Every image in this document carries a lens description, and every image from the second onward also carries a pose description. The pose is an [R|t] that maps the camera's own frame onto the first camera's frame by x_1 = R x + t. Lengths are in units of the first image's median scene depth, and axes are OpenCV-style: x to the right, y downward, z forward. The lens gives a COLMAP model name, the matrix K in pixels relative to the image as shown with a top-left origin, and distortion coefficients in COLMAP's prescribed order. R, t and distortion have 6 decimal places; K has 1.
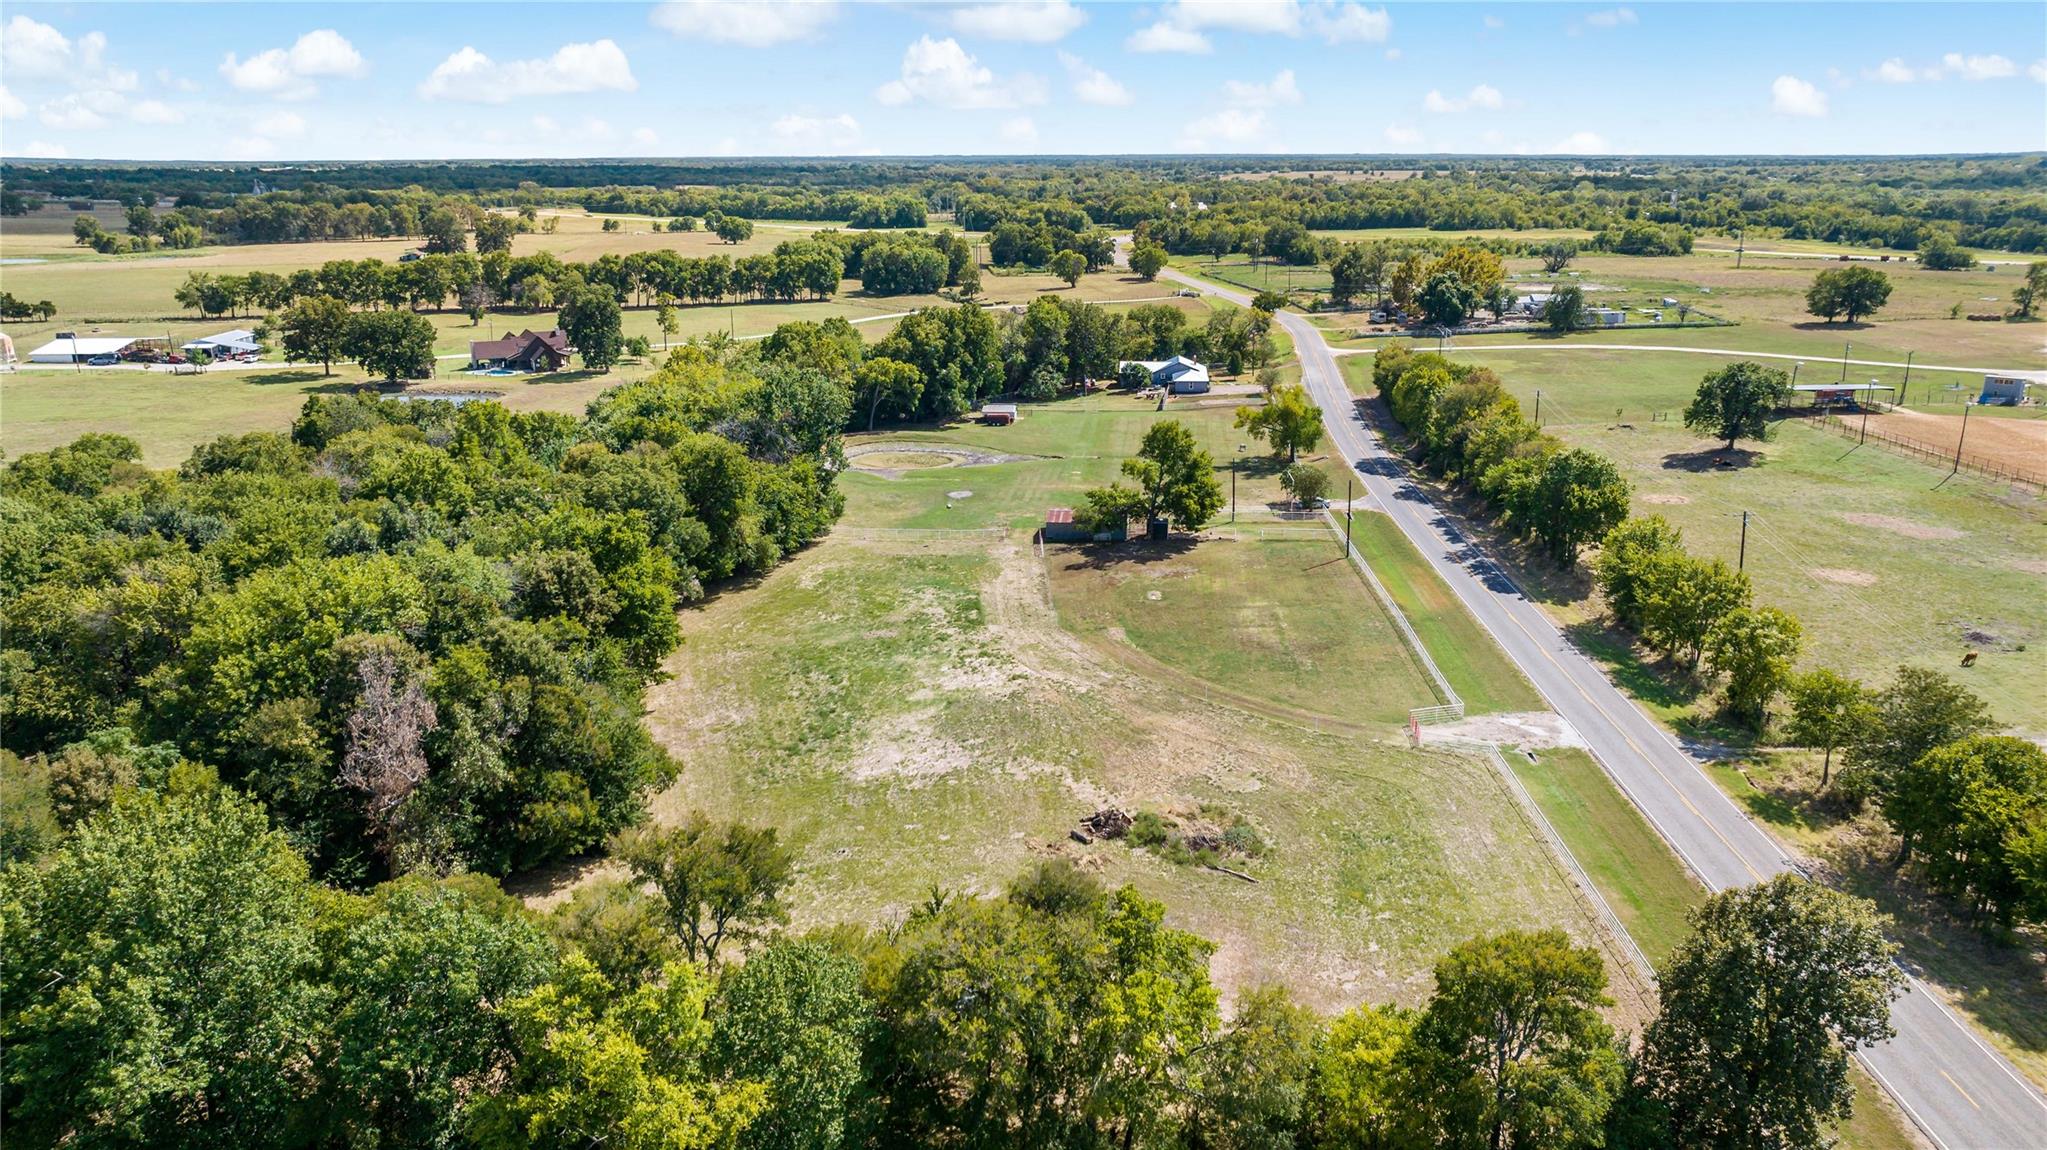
lens RADIAL K [[1447.9, 0, 1033.6], [0, 1447.9, 578.3], [0, 0, 1]] dist [-0.021618, 0.017217]
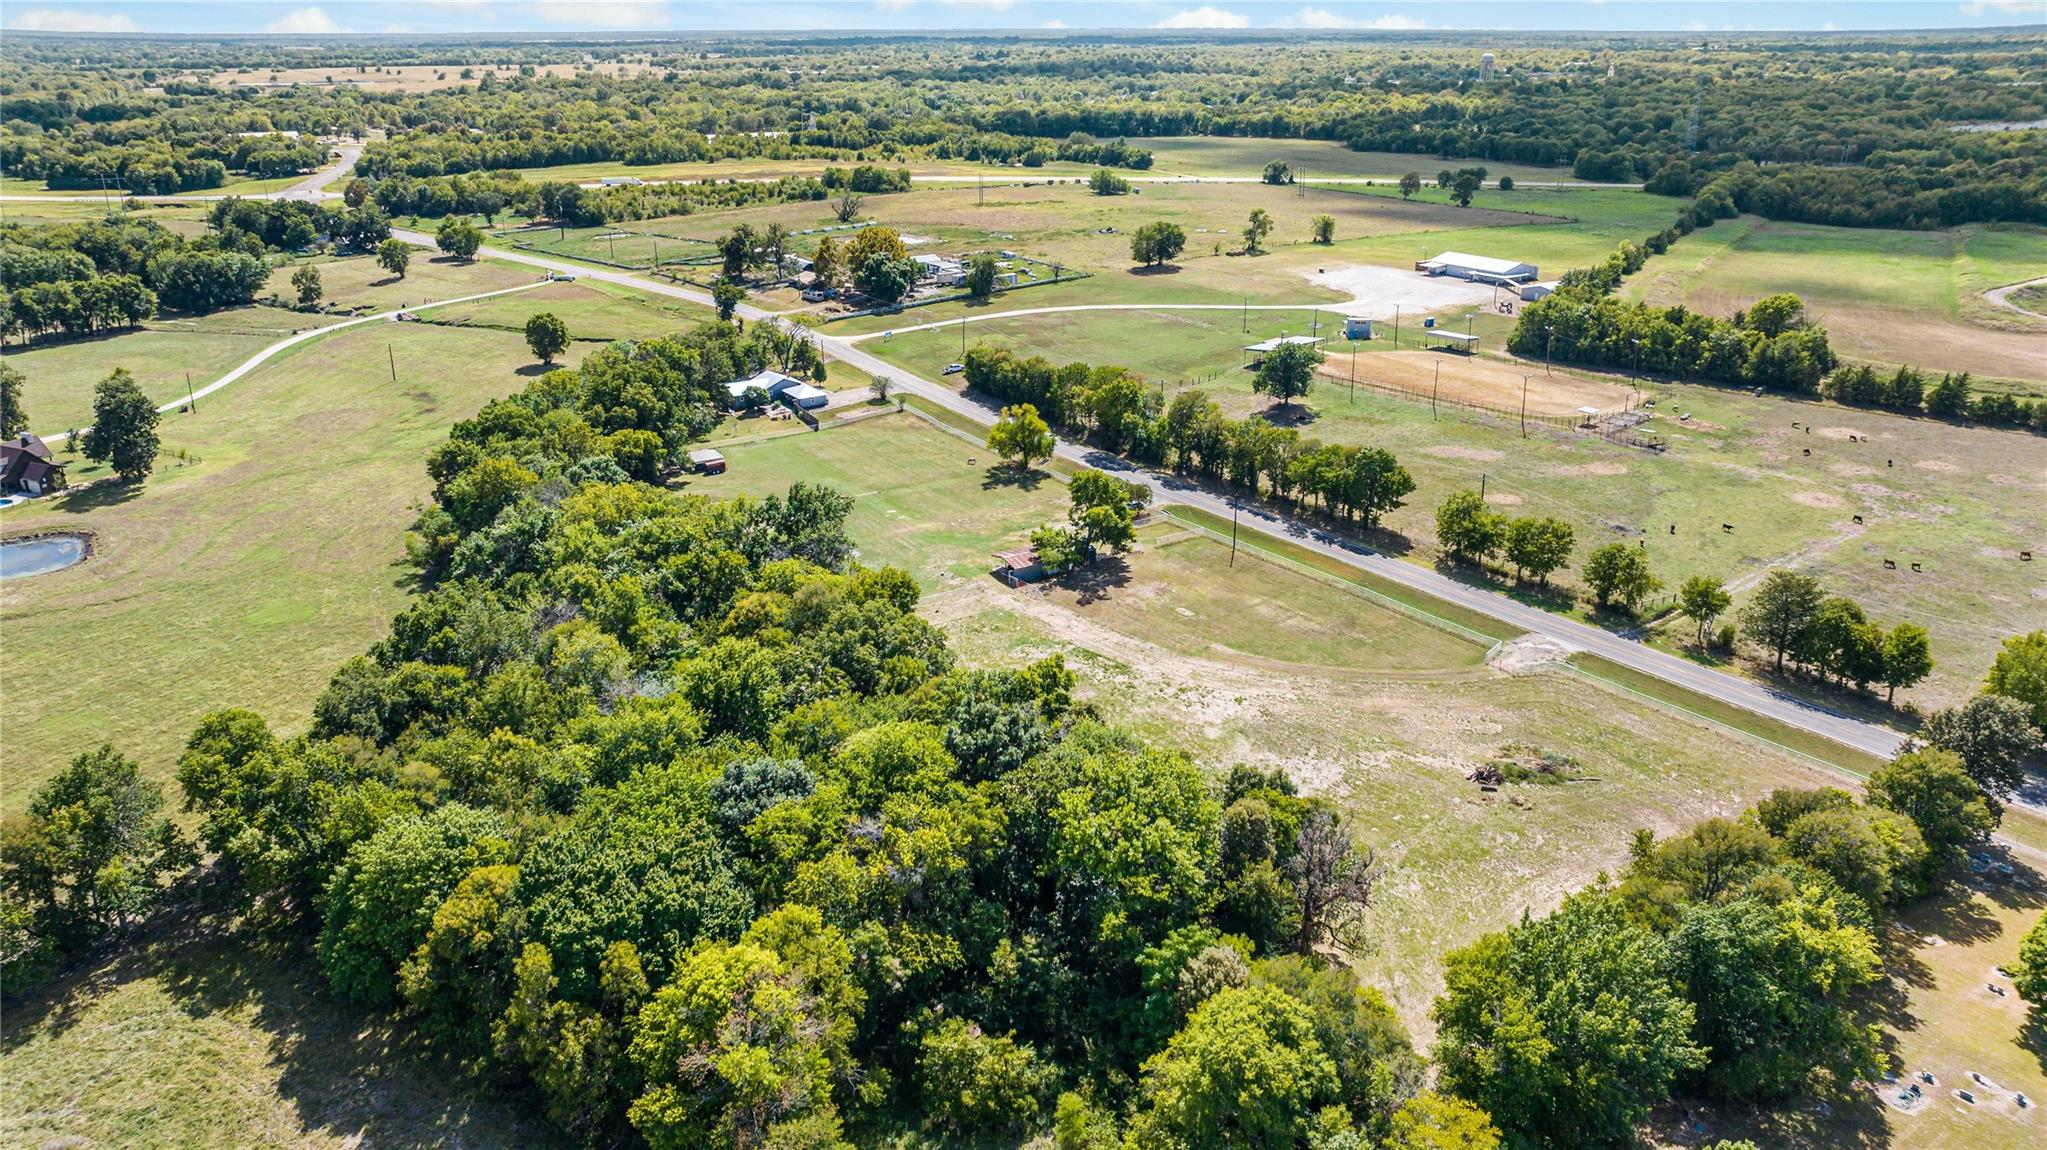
lens RADIAL K [[1447.9, 0, 1033.6], [0, 1447.9, 578.3], [0, 0, 1]] dist [-0.021618, 0.017217]
pose [[0.785767, -0.219642, 0.578211, -0.406365], [0.173635, 0.975566, 0.134620, -0.113946], [-0.593651, -0.005383, 0.804705, 0.009434]]
